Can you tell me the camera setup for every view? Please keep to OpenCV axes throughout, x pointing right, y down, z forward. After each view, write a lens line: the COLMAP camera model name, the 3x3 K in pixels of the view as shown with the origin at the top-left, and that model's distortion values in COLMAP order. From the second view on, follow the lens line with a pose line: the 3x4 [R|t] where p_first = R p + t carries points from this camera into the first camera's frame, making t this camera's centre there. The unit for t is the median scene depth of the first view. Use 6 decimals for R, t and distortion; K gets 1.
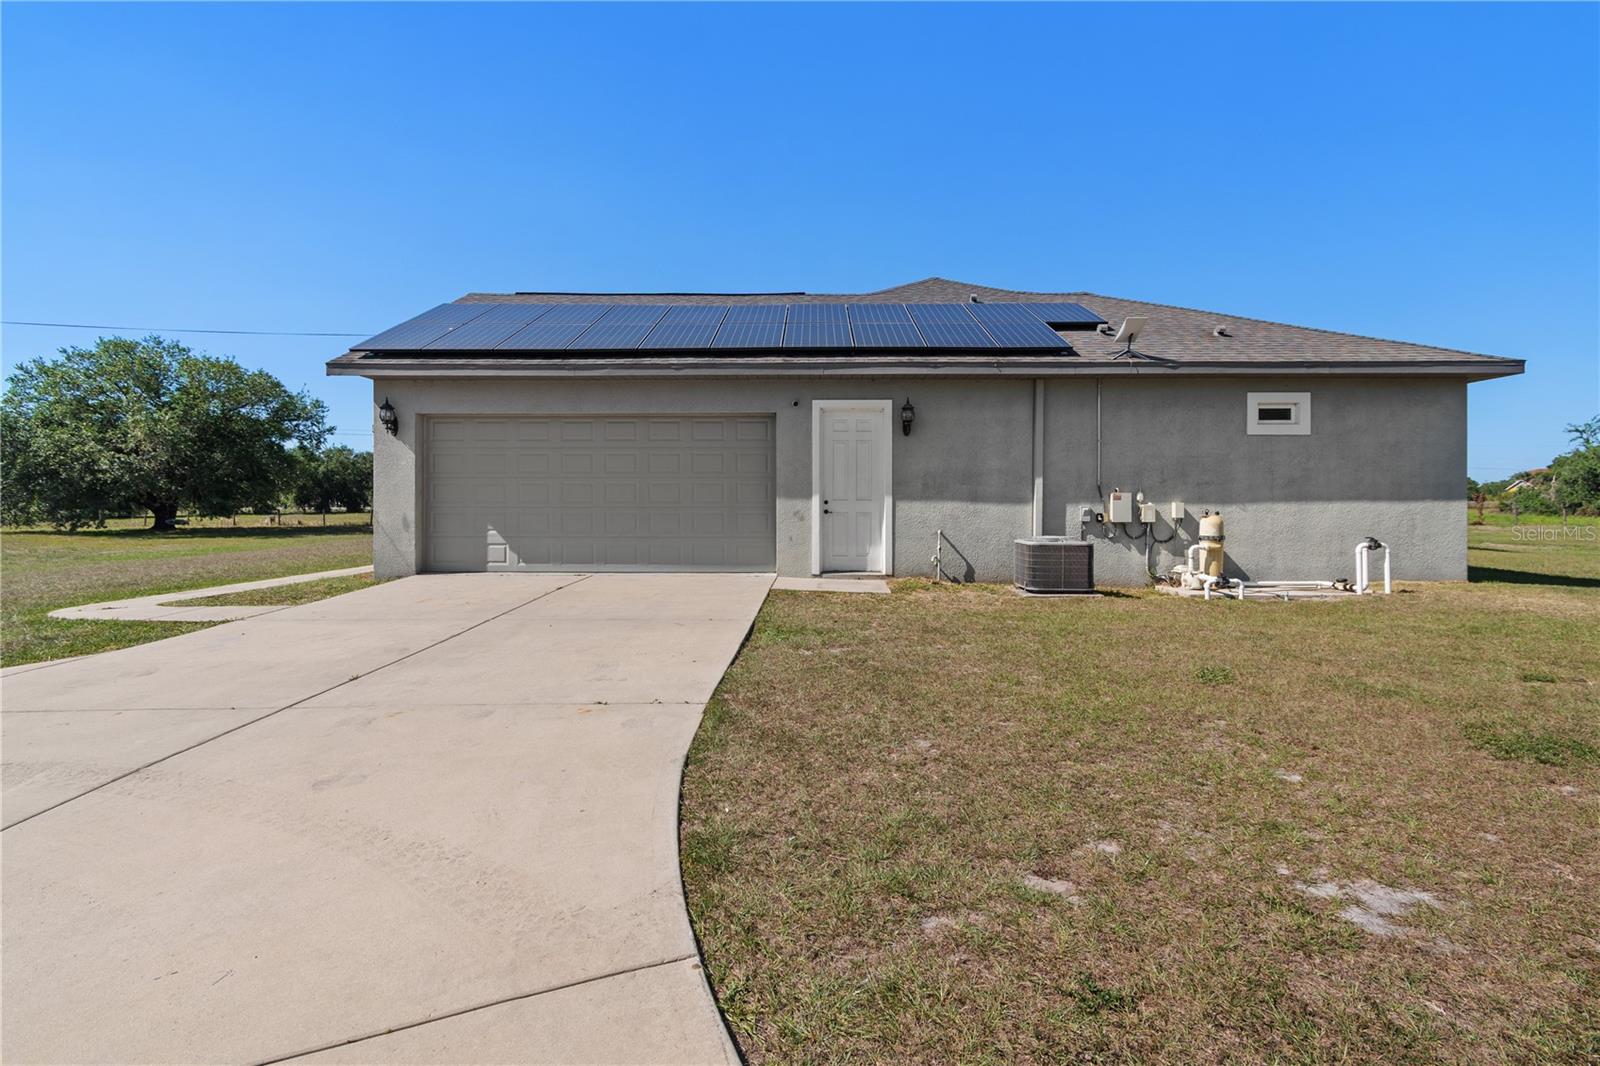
lens RADIAL K [[733.2, 0, 798.0], [0, 733.2, 504.2], [0, 0, 1]] dist [-0.026983, 0.000046]
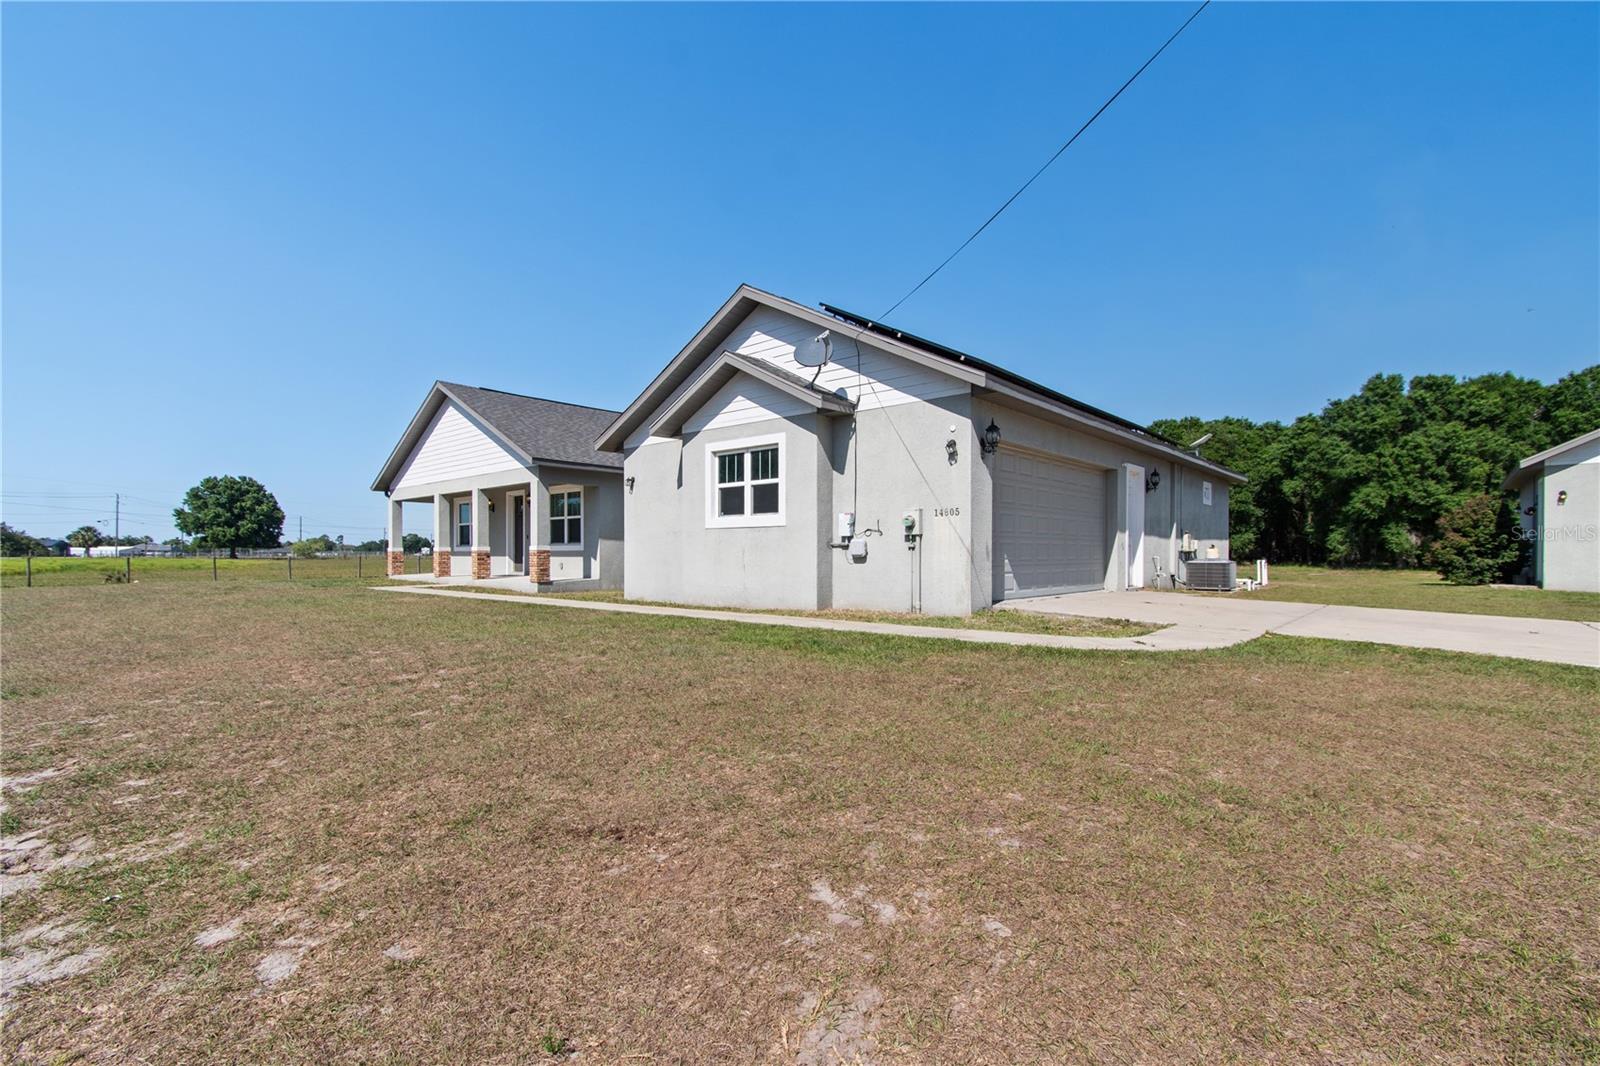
lens RADIAL K [[712.7, 0, 806.0], [0, 712.7, 578.6], [0, 0, 1]] dist [0.001053, 0.000019]
pose [[0.632031, -0.028556, 0.774416, -1.619589], [0.000586, 0.999338, 0.036371, 0.032191], [-0.774942, -0.022533, 0.631630, 0.708098]]
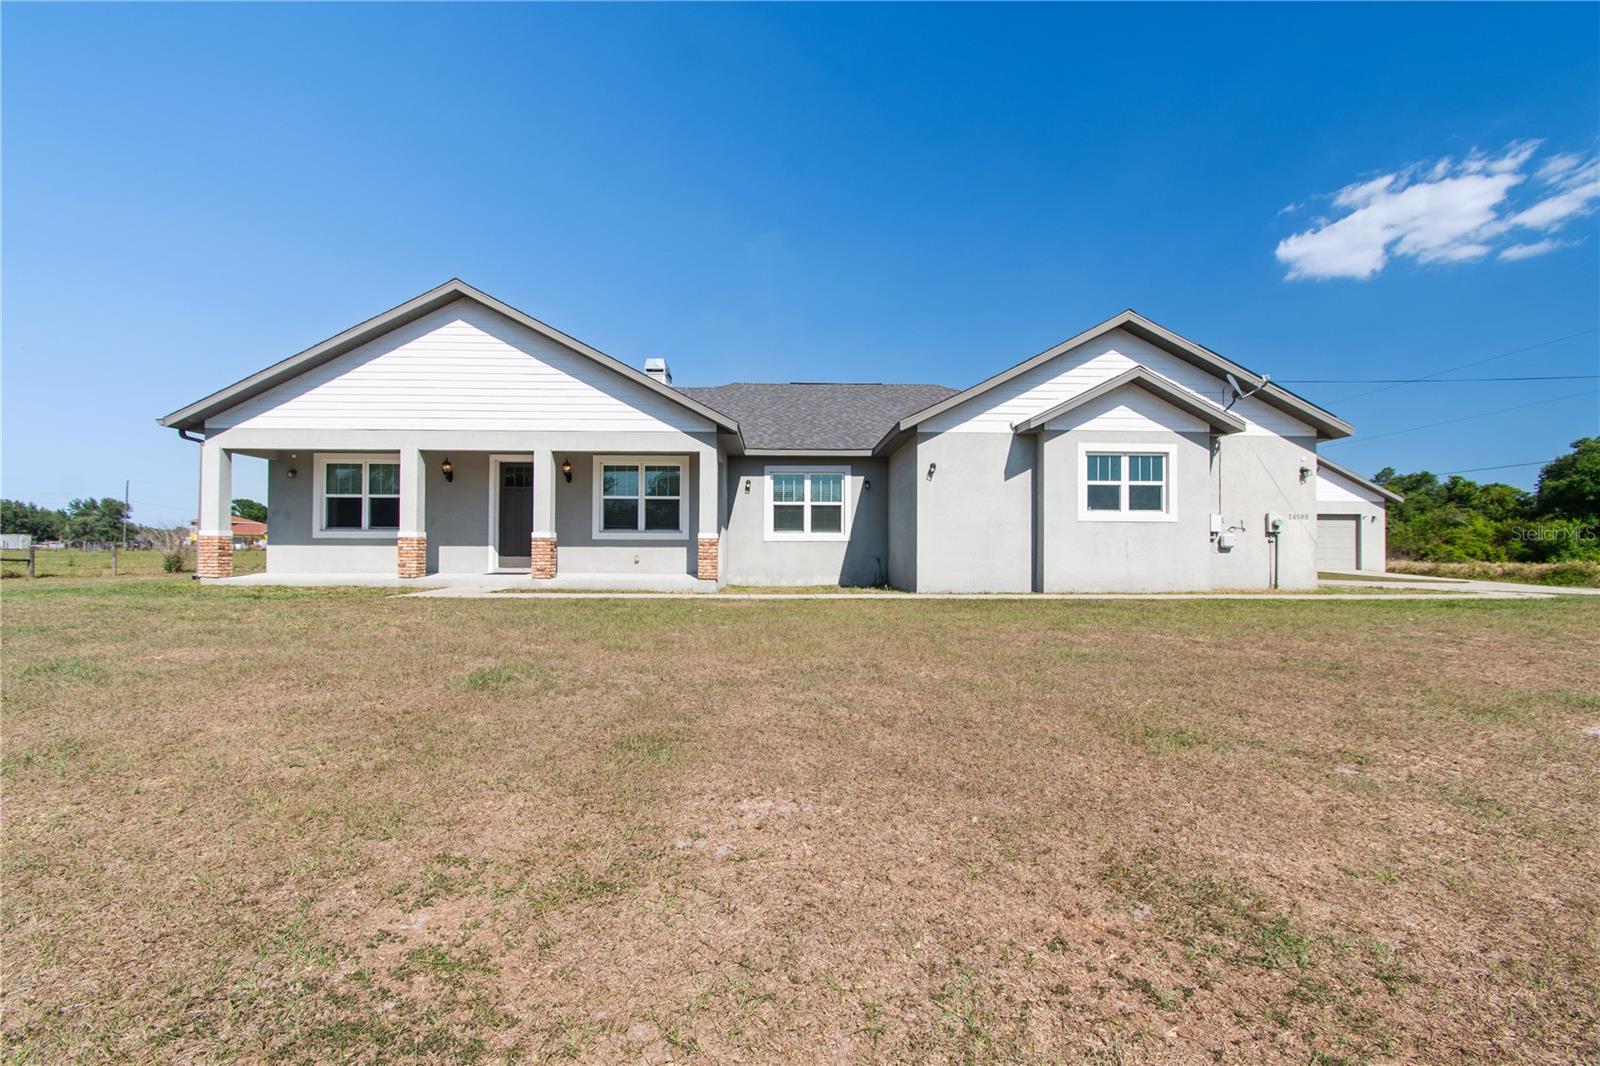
lens RADIAL K [[713.6, 0, 797.6], [0, 713.6, 536.6], [0, 0, 1]] dist [0.002537, 0.000125]
pose [[-0.057246, 0.019371, 0.998172, -2.106236], [-0.005839, 0.999788, -0.019738, 0.050368], [-0.998343, -0.006959, -0.057121, 2.337260]]
